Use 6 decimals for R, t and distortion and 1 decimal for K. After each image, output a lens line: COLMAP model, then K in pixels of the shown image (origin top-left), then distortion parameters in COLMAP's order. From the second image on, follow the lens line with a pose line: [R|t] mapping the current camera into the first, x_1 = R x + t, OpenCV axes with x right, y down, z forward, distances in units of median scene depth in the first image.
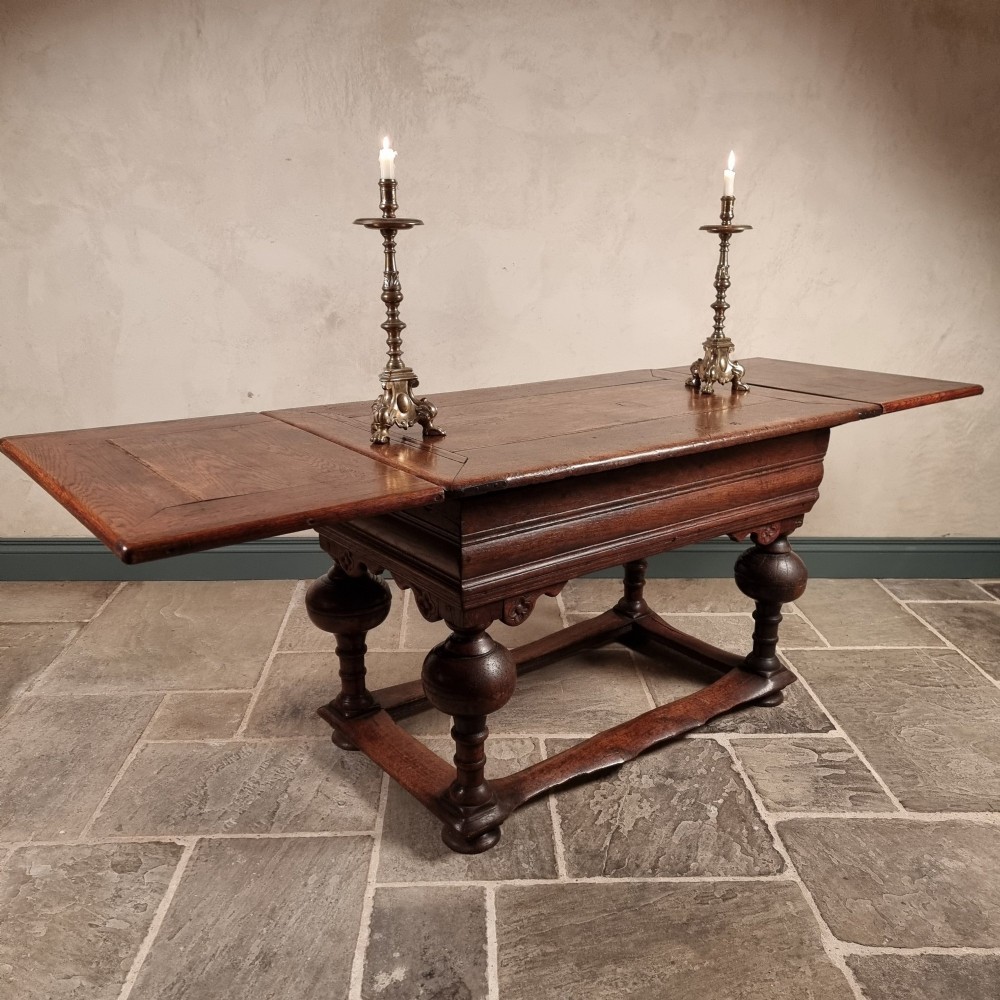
lens RADIAL K [[926.4, 0, 502.8], [0, 926.4, 494.0], [0, 0, 1]] dist [0.101545, -0.105210]
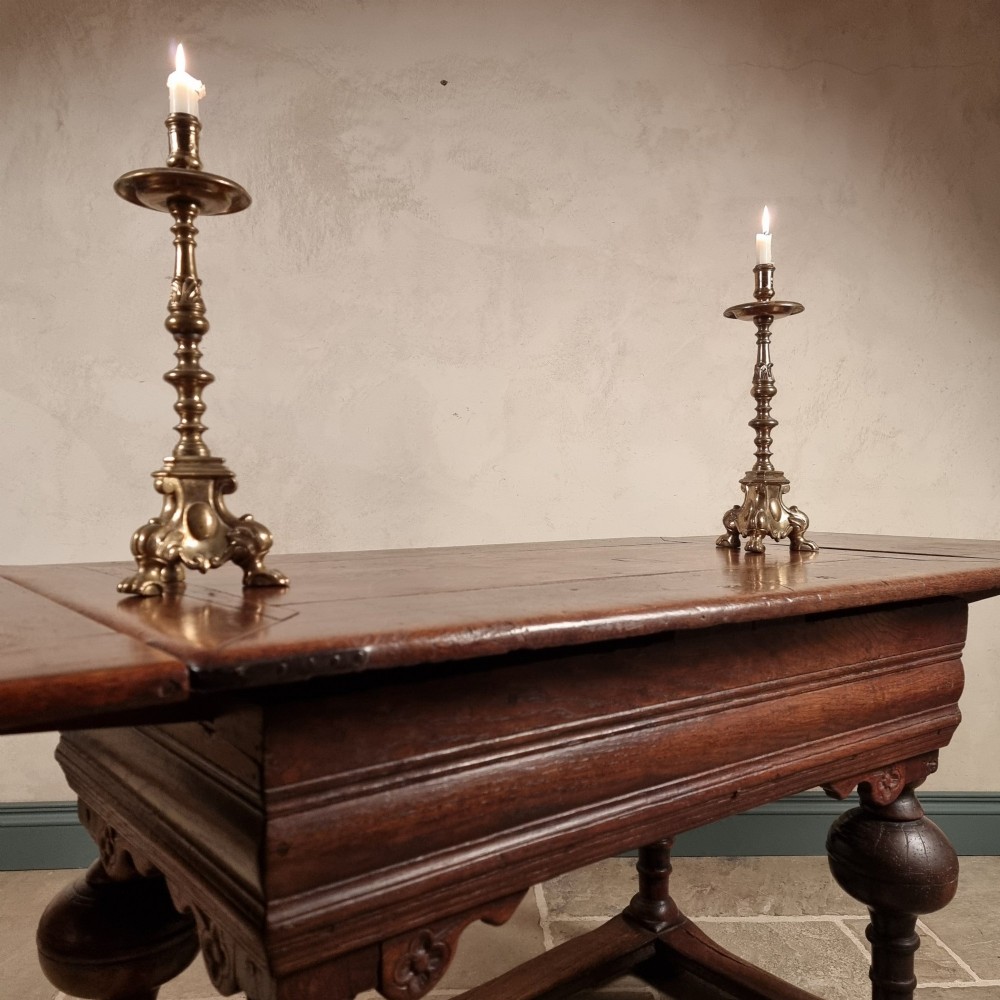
lens RADIAL K [[927.8, 0, 499.5], [0, 927.8, 498.8], [0, 0, 1]] dist [0.090691, -0.068964]
pose [[0.999957, -0.008513, 0.003558, 0.041969], [0.009141, 0.966561, -0.256276, 0.018122], [-0.001257, 0.256297, 0.966597, 0.366279]]
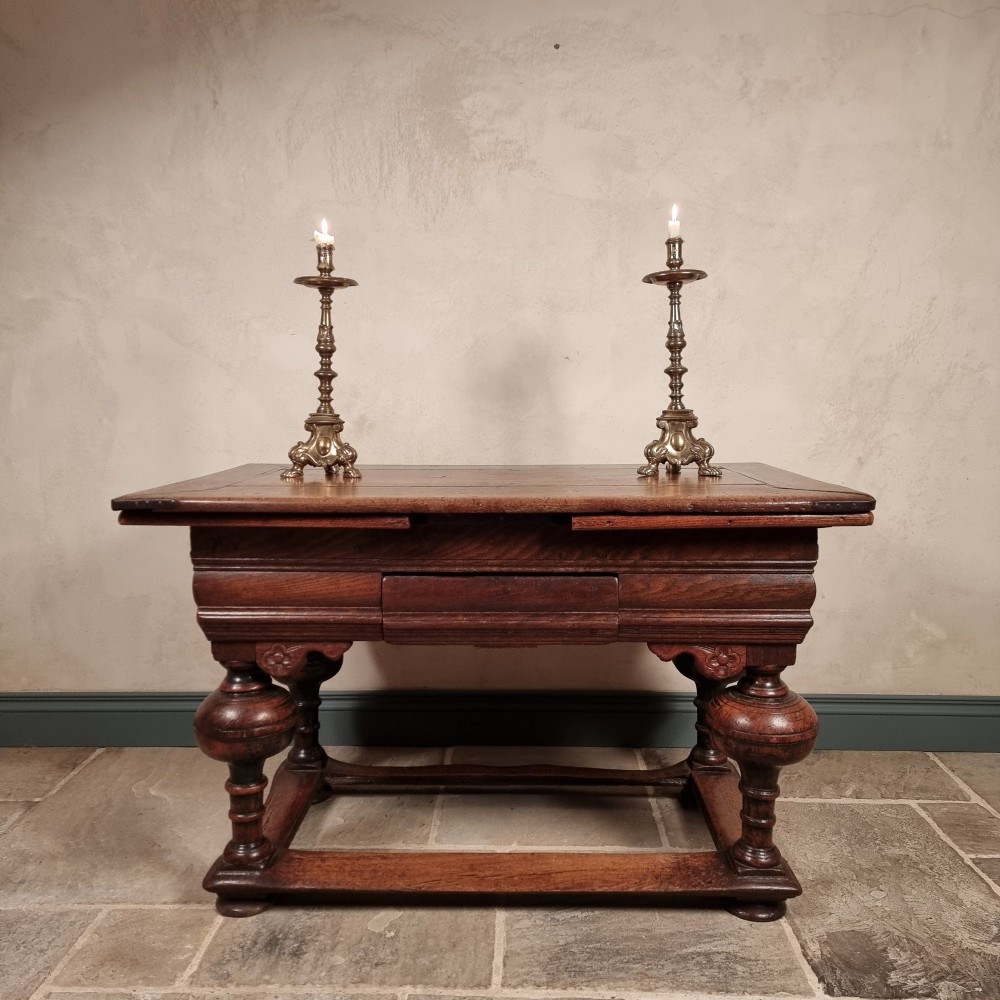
lens RADIAL K [[916.0, 0, 499.1], [0, 916.0, 499.5], [0, 0, 1]] dist [0.083262, -0.057312]
pose [[0.996772, -0.012942, -0.079235, 0.005826], [-0.000911, 0.985035, -0.172352, 0.026974], [0.080280, 0.171868, 0.981843, 0.268041]]
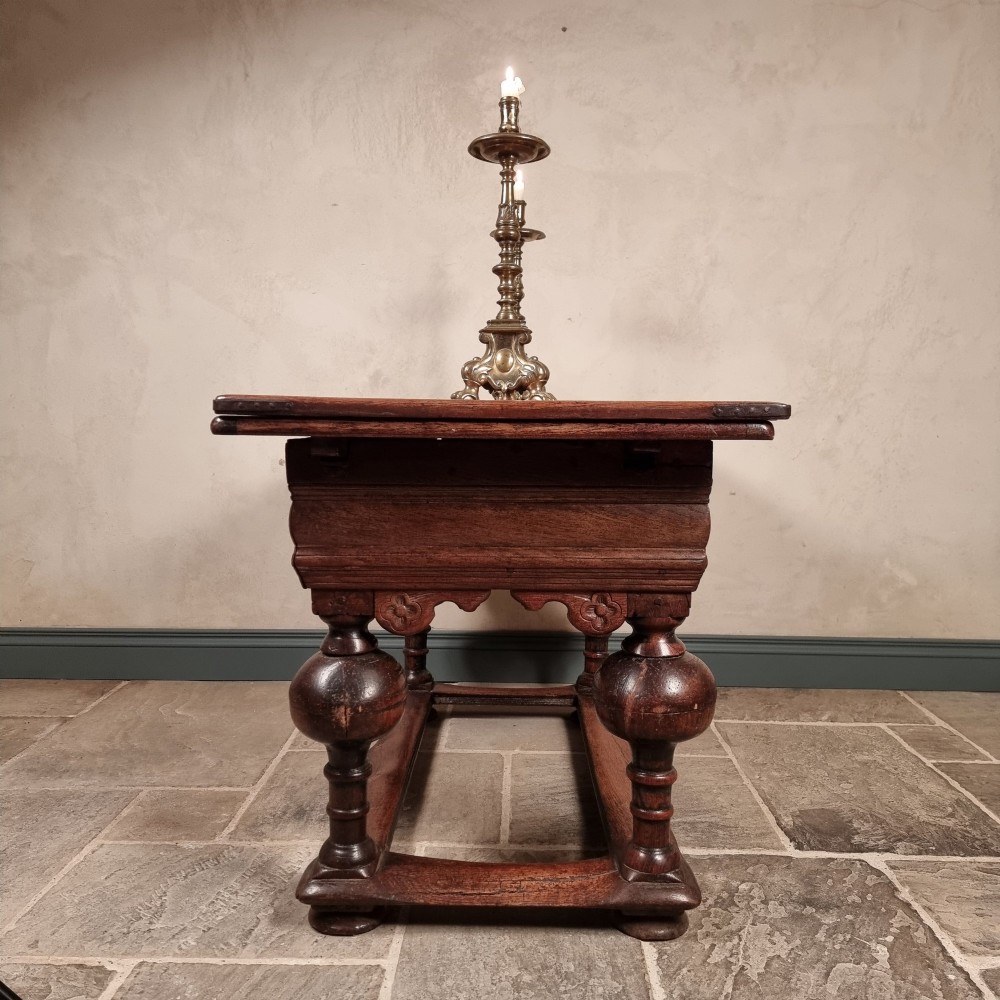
lens RADIAL K [[919.7, 0, 505.2], [0, 919.7, 510.7], [0, 0, 1]] dist [0.076661, -0.049643]
pose [[0.997946, -0.000349, -0.064055, -0.004037], [-0.011673, 0.982248, -0.187222, 0.126526], [0.062983, 0.187585, 0.980227, 0.207947]]
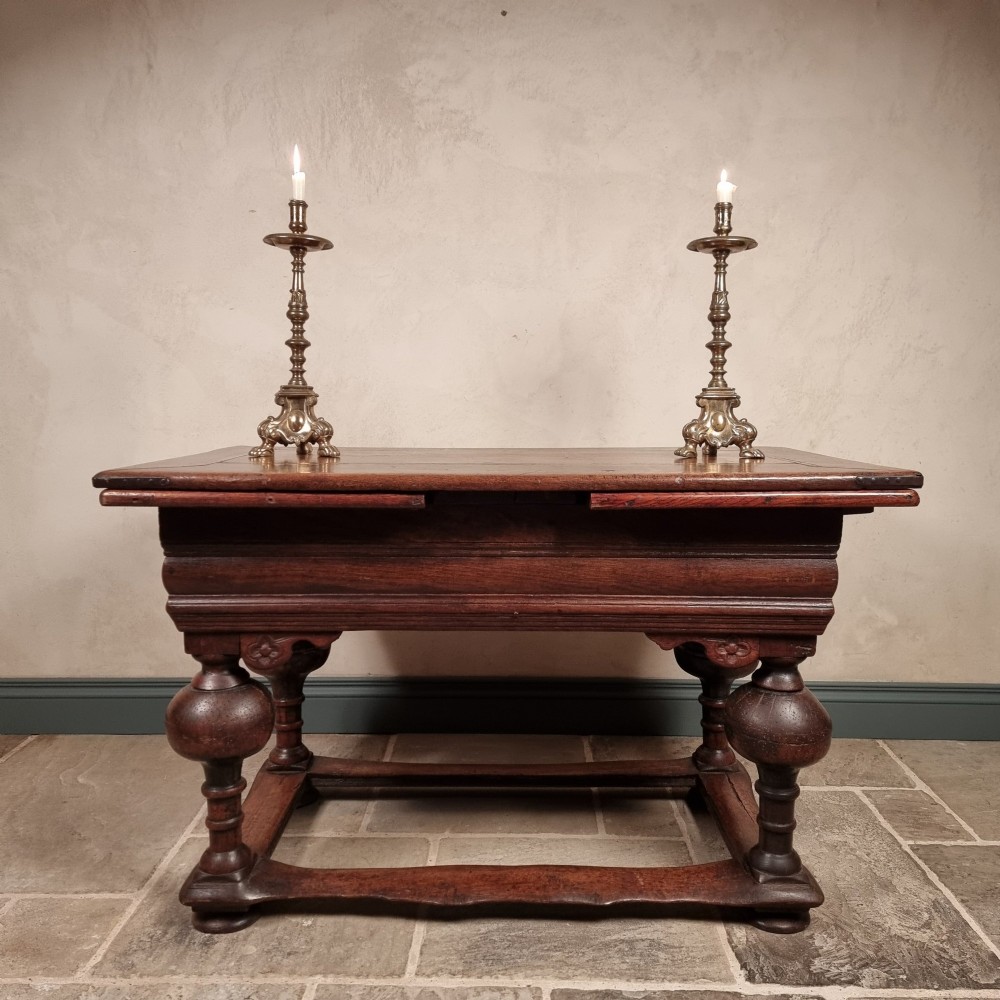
lens RADIAL K [[924.4, 0, 502.3], [0, 924.4, 501.4], [0, 0, 1]] dist [0.076506, -0.045735]
pose [[0.997884, -0.006721, -0.064669, 0.051518], [-0.003958, 0.986518, -0.163605, 0.036475], [0.064897, 0.163515, 0.984404, 0.289828]]
